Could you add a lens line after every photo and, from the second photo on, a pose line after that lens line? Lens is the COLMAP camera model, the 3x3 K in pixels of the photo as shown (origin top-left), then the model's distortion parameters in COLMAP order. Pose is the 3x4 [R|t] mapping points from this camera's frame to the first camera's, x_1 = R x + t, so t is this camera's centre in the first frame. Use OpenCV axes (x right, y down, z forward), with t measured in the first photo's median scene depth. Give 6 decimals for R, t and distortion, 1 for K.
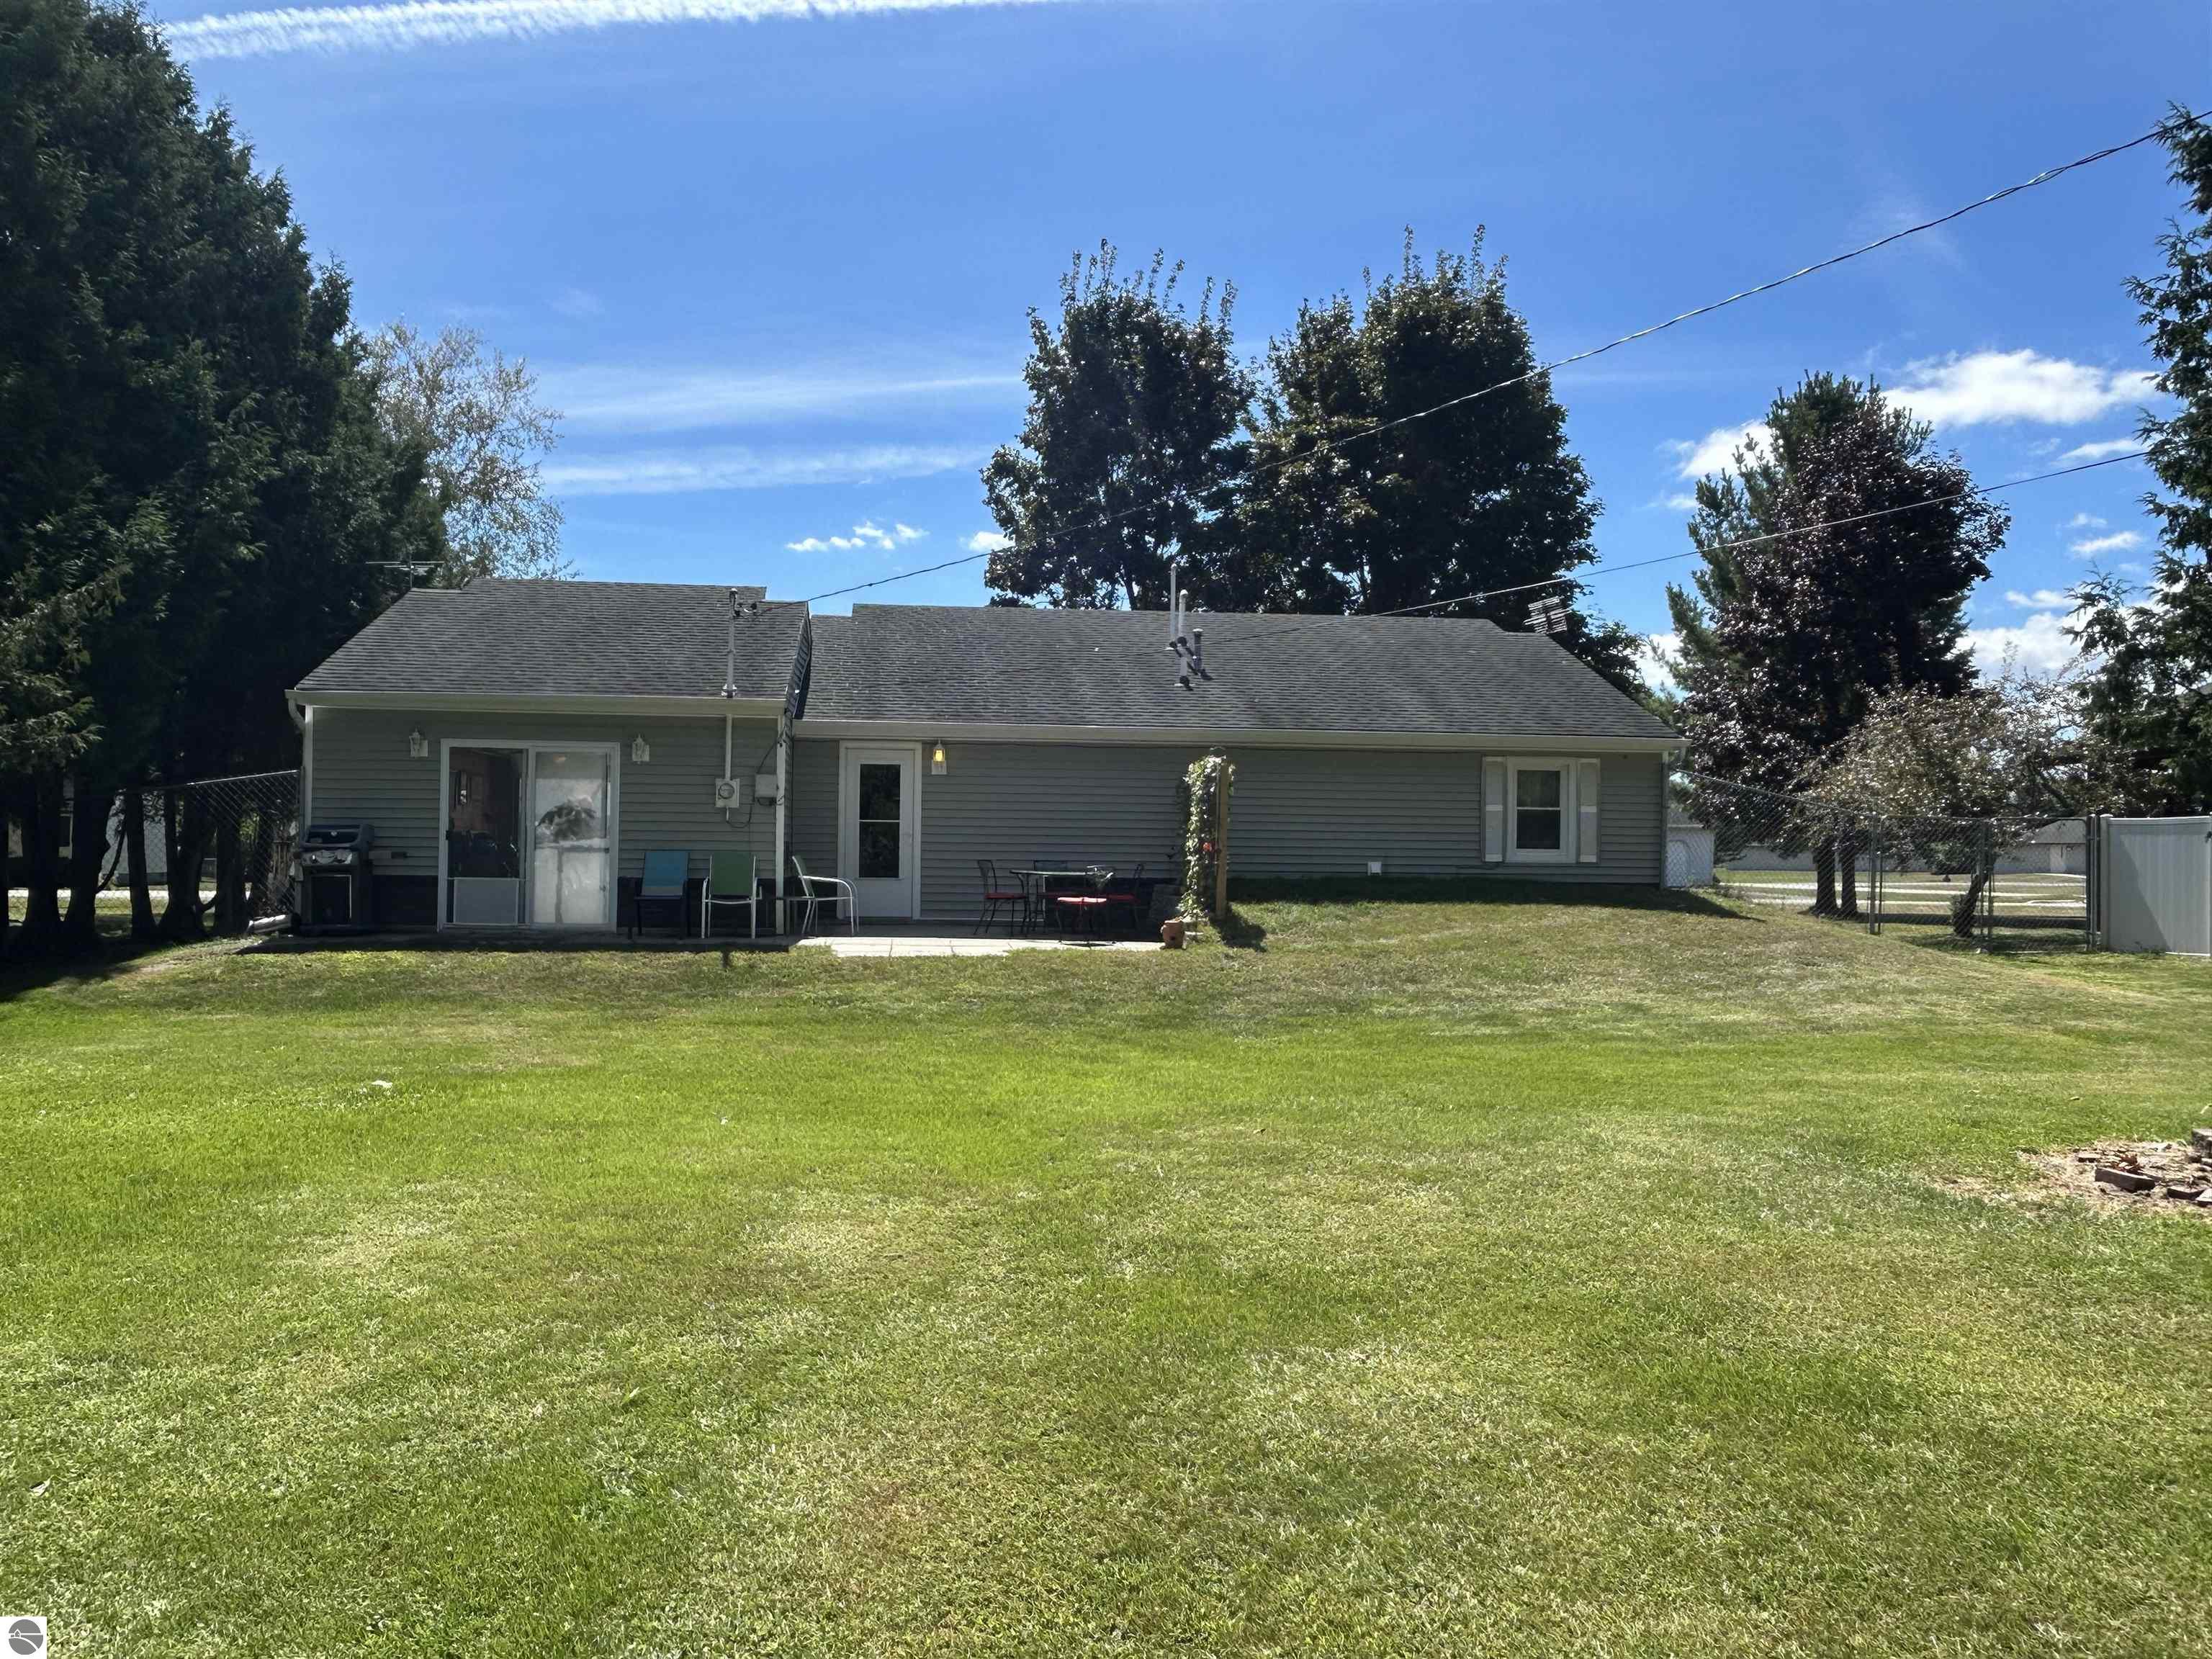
lens RADIAL K [[1663.7, 0, 1105.3], [0, 1663.7, 821.4], [0, 0, 1]] dist [-0.010457, 0.001285]
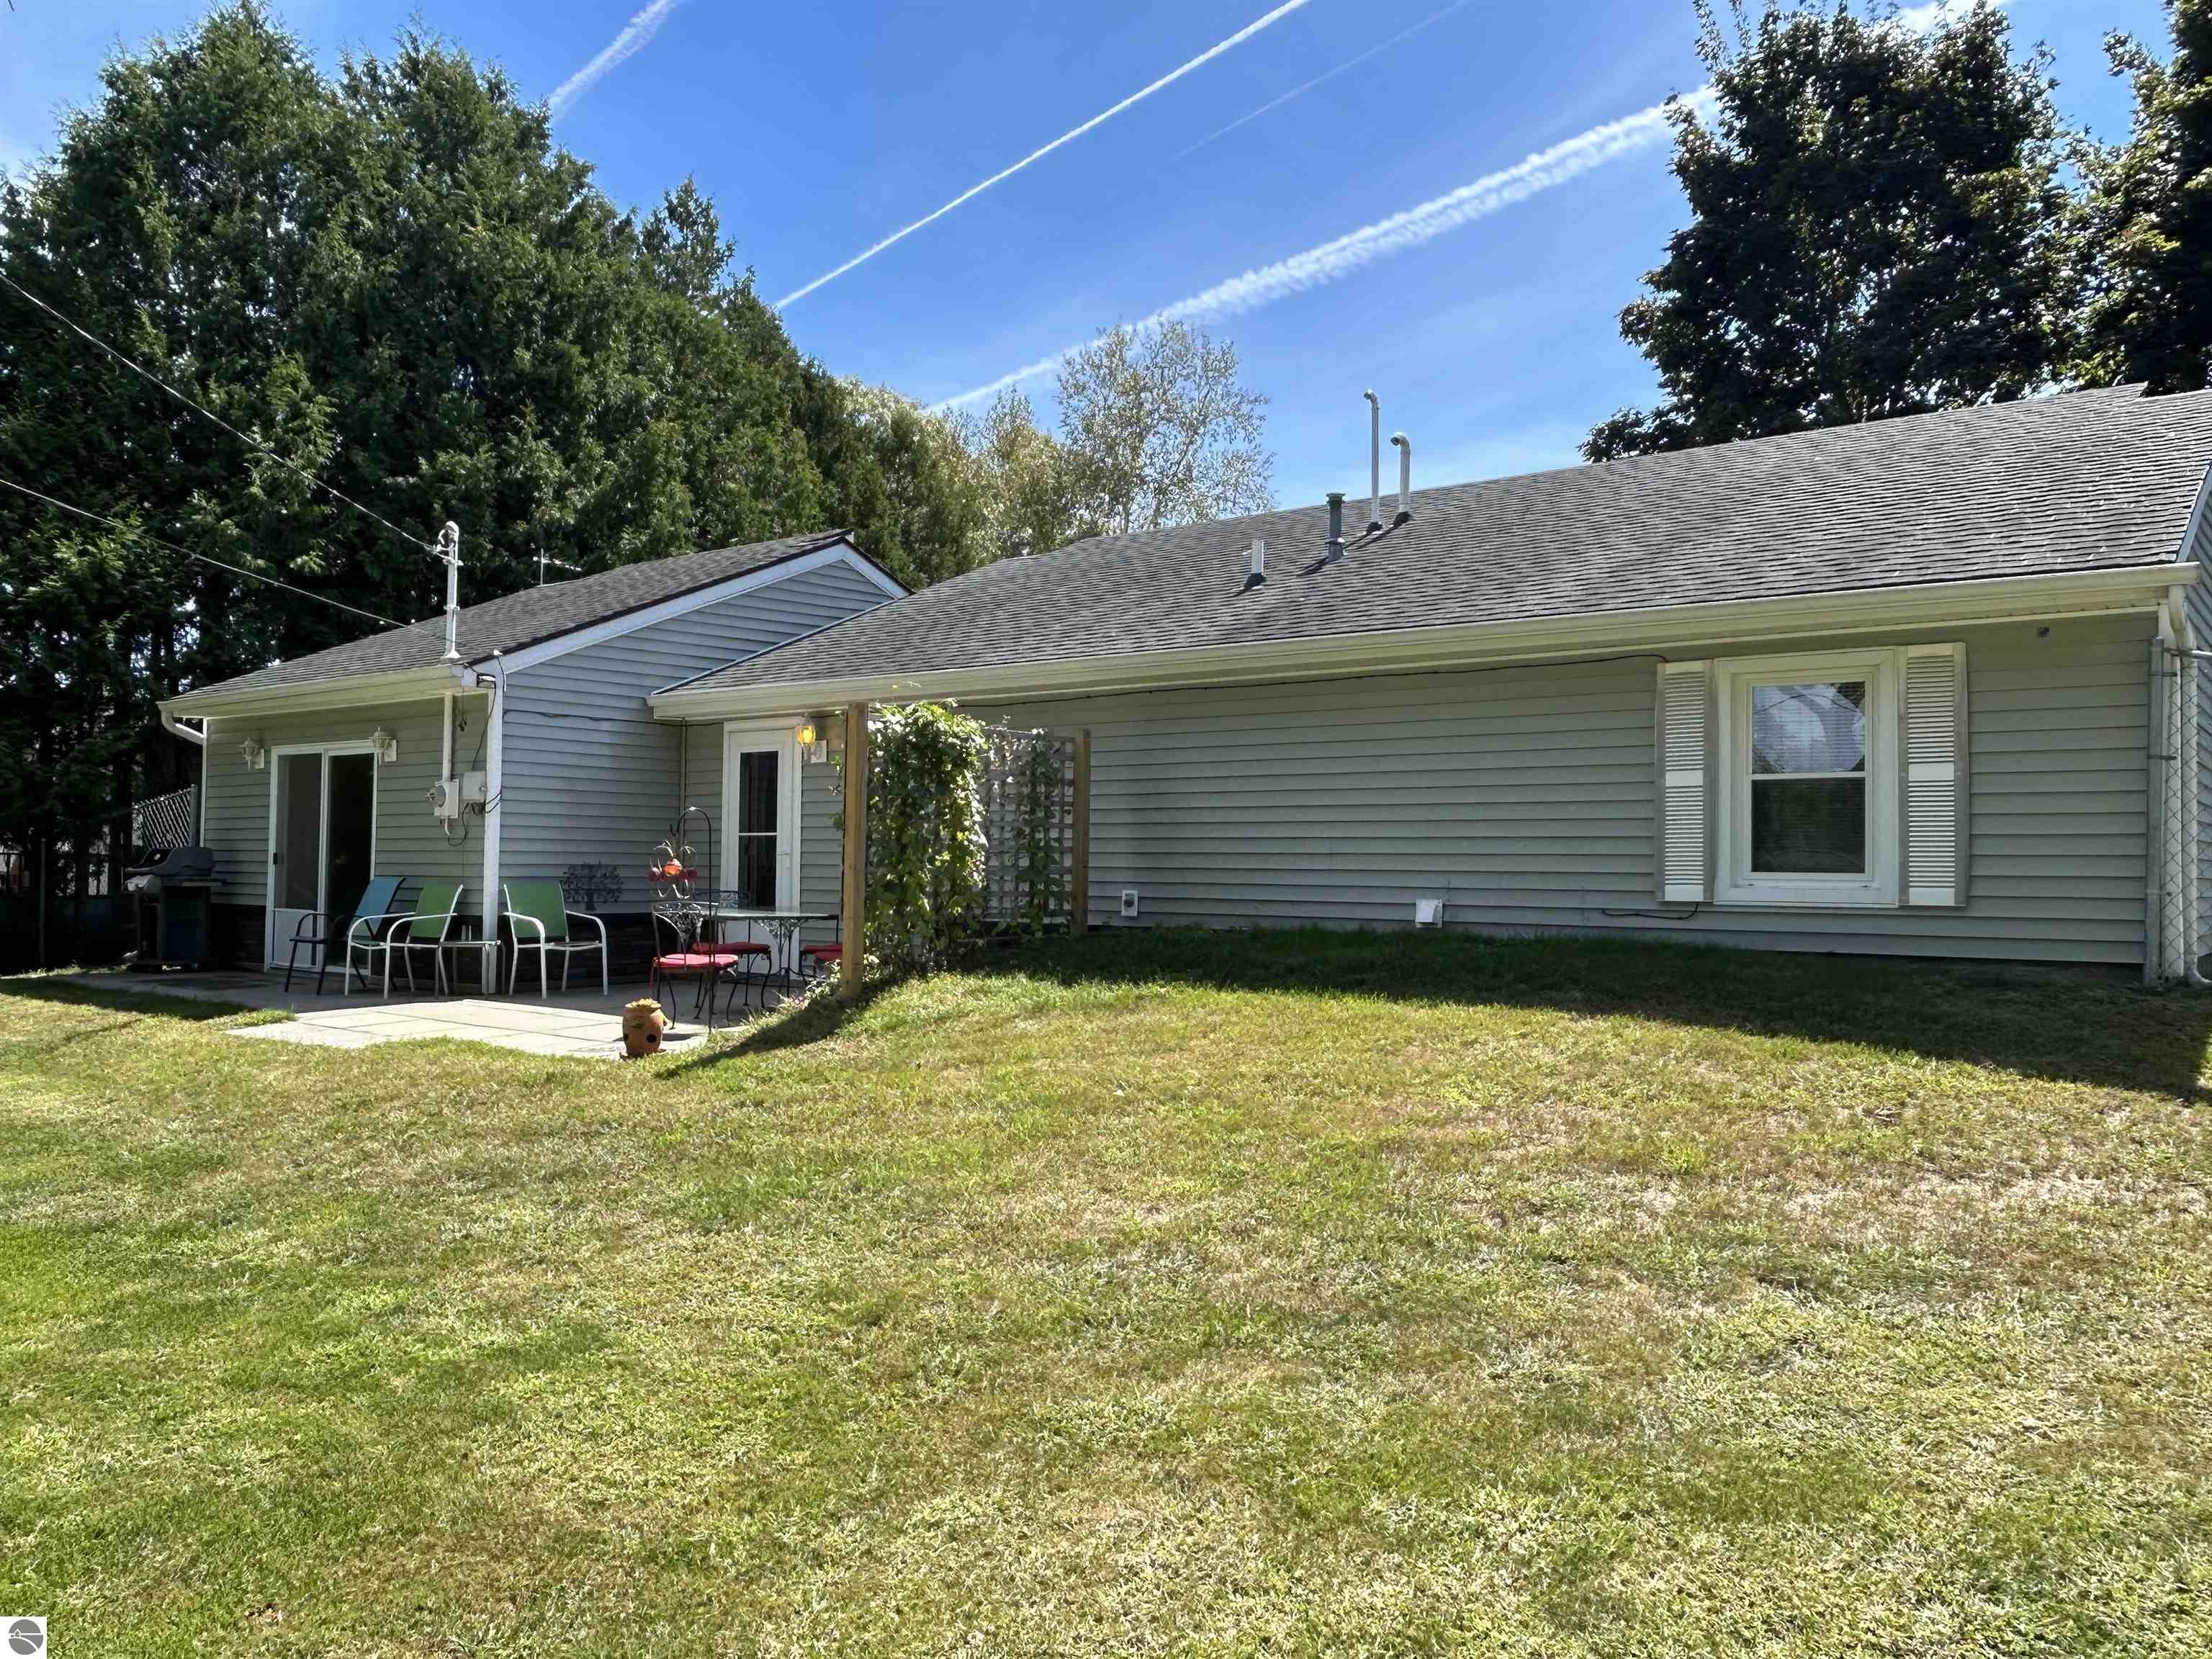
lens RADIAL K [[1663.7, 0, 1109.2], [0, 1663.7, 823.8], [0, 0, 1]] dist [-0.010457, 0.001285]
pose [[0.716612, -0.022506, -0.697109, 0.449005], [0.010908, 0.999719, -0.021062, 0.011846], [0.697387, 0.007489, 0.716656, 0.606688]]
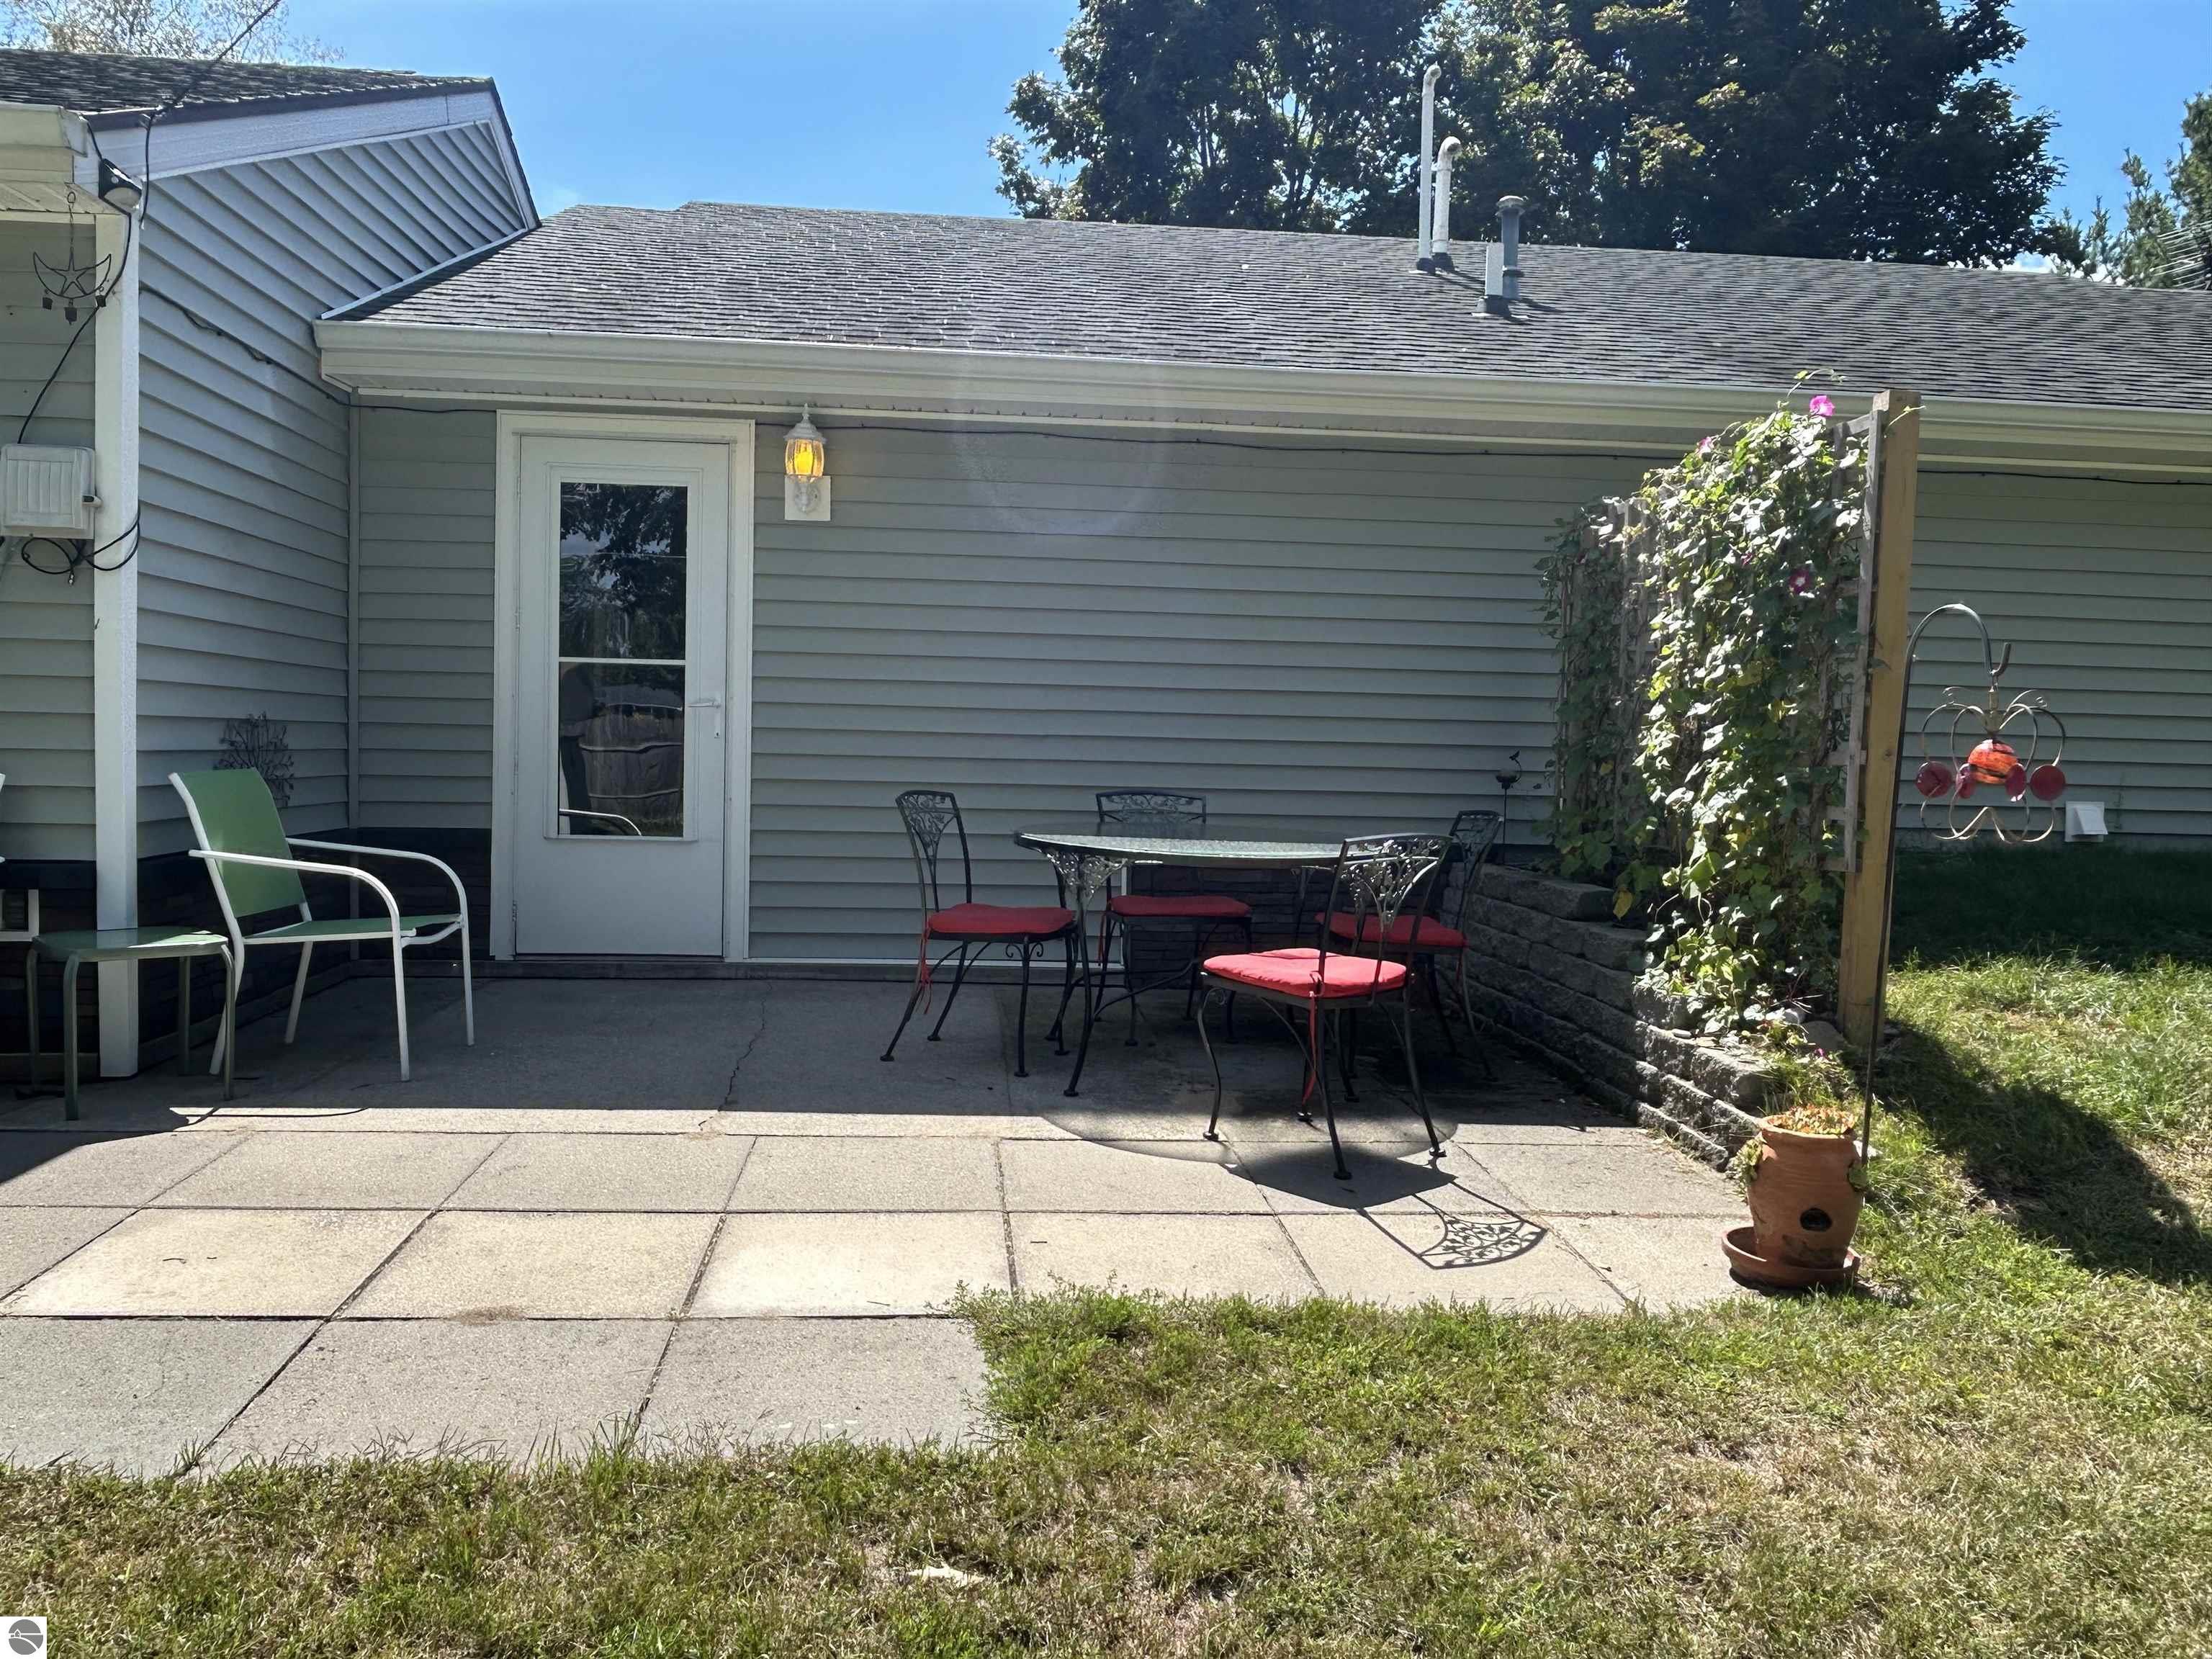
lens RADIAL K [[1663.7, 0, 1092.6], [0, 1663.7, 824.5], [0, 0, 1]] dist [-0.010457, 0.001285]
pose [[0.999575, 0.013246, -0.025954, -0.035042], [-0.011572, 0.997907, 0.063627, 0.009934], [0.026743, -0.063300, 0.997636, 0.676196]]
